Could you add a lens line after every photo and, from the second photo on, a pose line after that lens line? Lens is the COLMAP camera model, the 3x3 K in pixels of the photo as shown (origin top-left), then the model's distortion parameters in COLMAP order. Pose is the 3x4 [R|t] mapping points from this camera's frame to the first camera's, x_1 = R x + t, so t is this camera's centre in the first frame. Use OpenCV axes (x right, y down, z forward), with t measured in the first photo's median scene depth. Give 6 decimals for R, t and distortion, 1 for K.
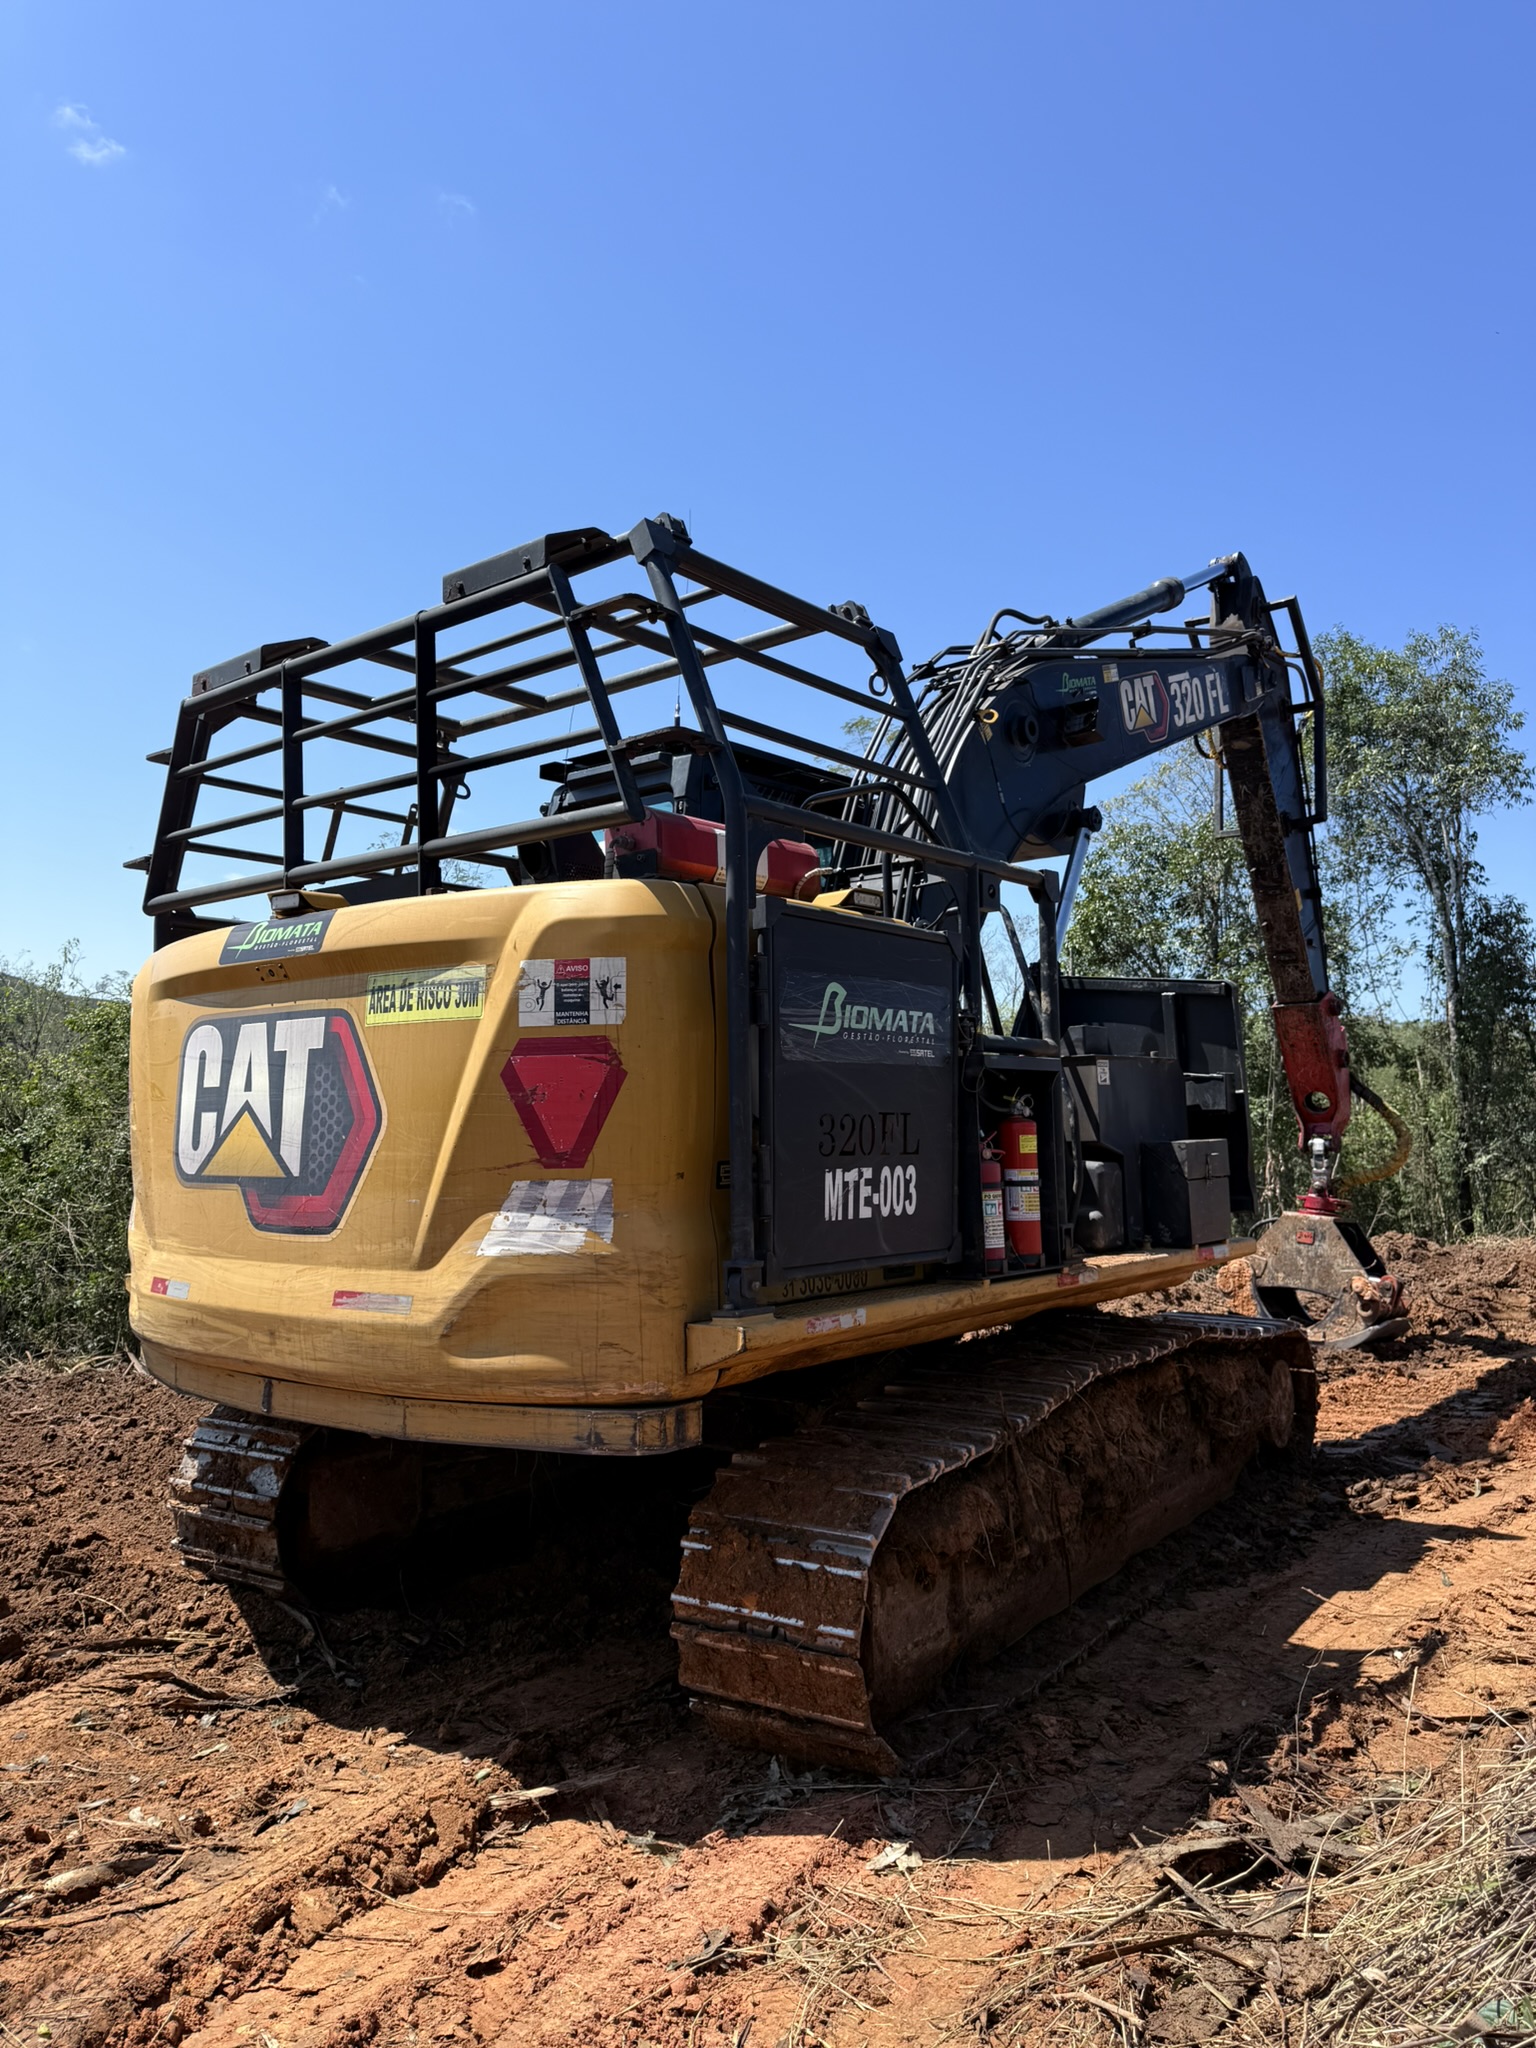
lens RADIAL K [[1414.3, 0, 768.0], [0, 1414.3, 1024.0], [0, 0, 1]] dist [0.102605, -0.185959]
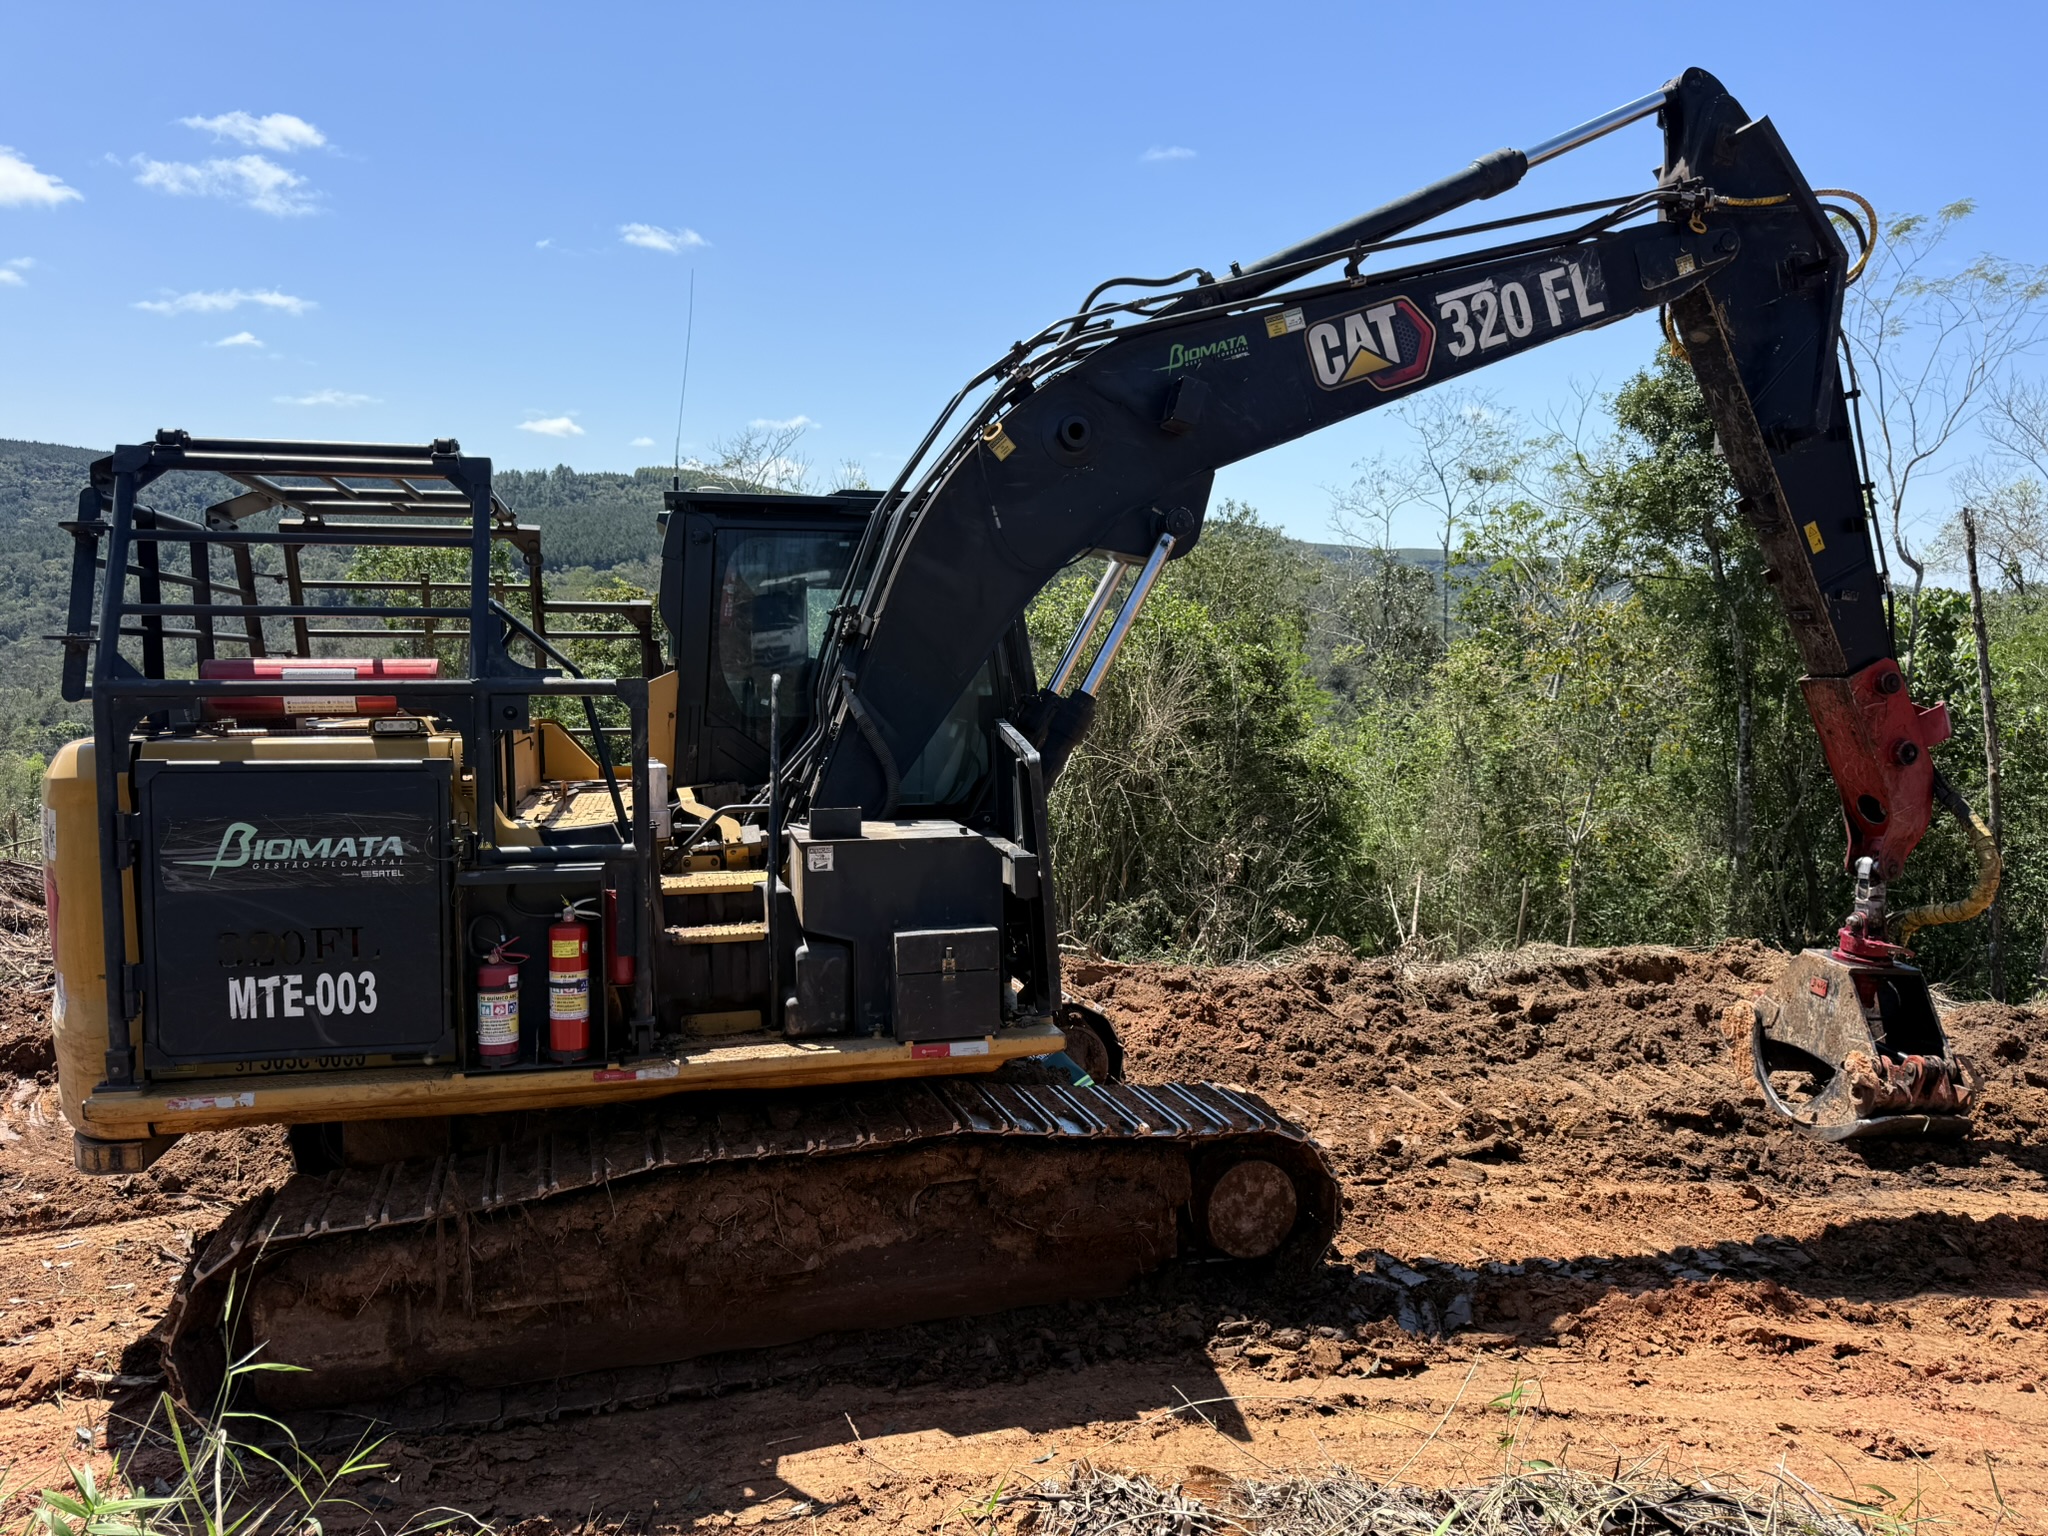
lens RADIAL K [[1448.4, 0, 1024.0], [0, 1448.4, 768.0], [0, 0, 1]] dist [0.016474, -0.001145]
pose [[0.811565, 0.048824, -0.582218, 1.346087], [0.032350, 0.991218, 0.128216, -0.219301], [0.583365, -0.122891, 0.802859, 0.429275]]
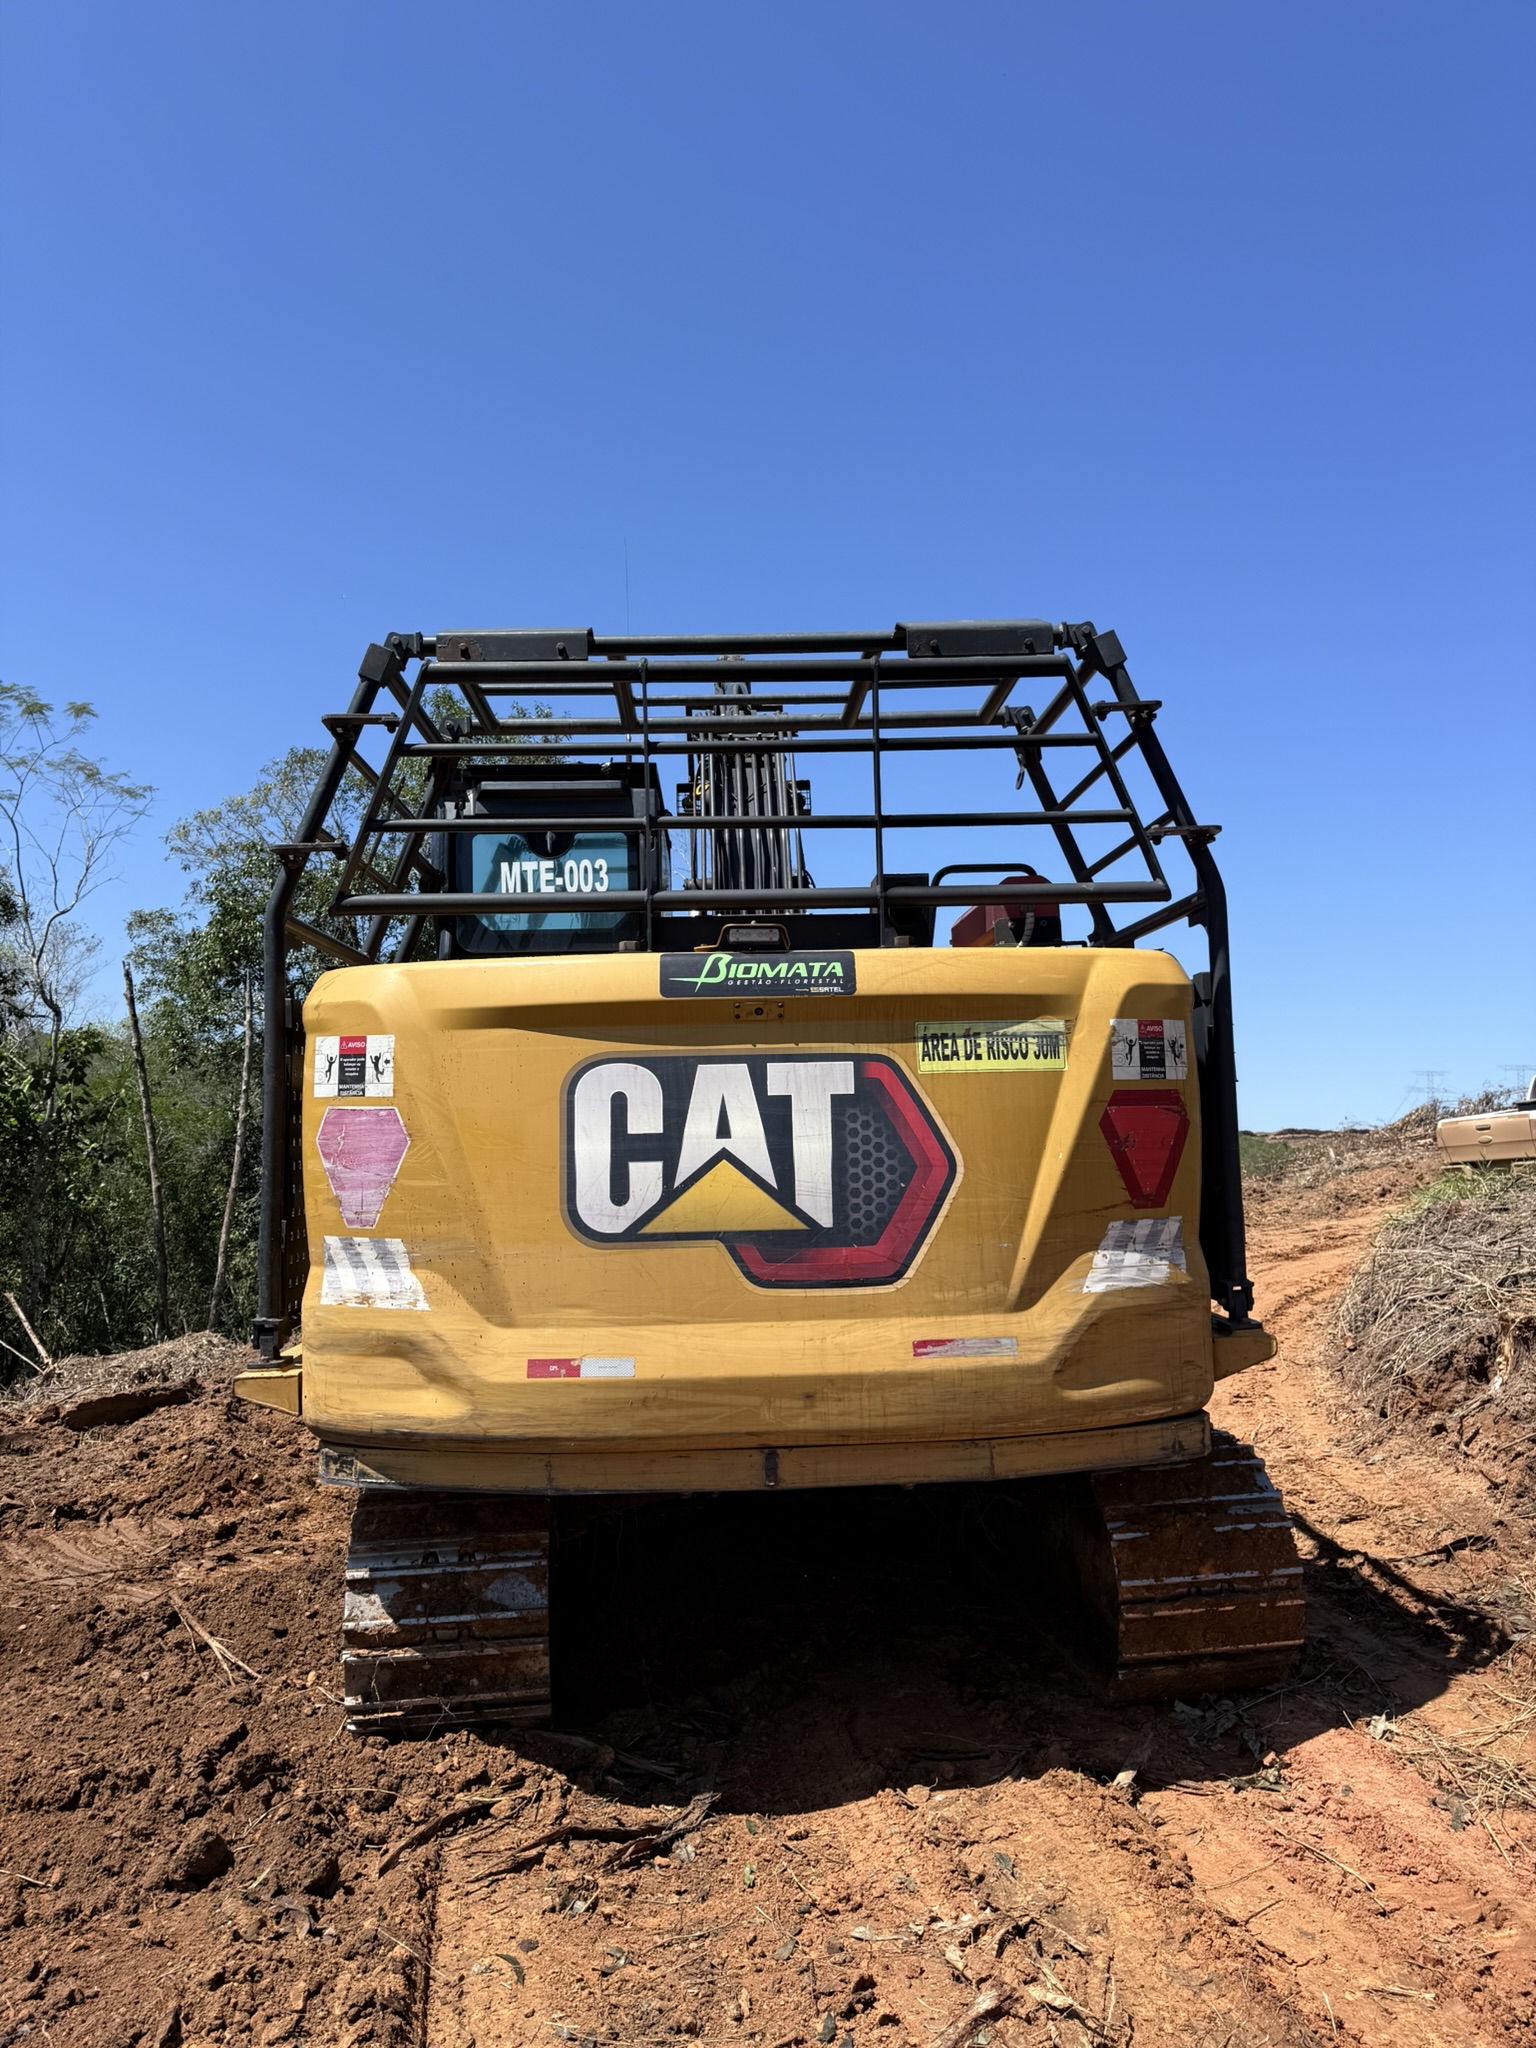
lens RADIAL K [[1448.4, 0, 768.0], [0, 1448.4, 1024.0], [0, 0, 1]] dist [0.016474, -0.001145]
pose [[0.773200, 0.049224, 0.632249, -1.013796], [-0.029477, 0.998695, -0.041706, 0.012728], [-0.633477, 0.013611, 0.773642, 0.284775]]
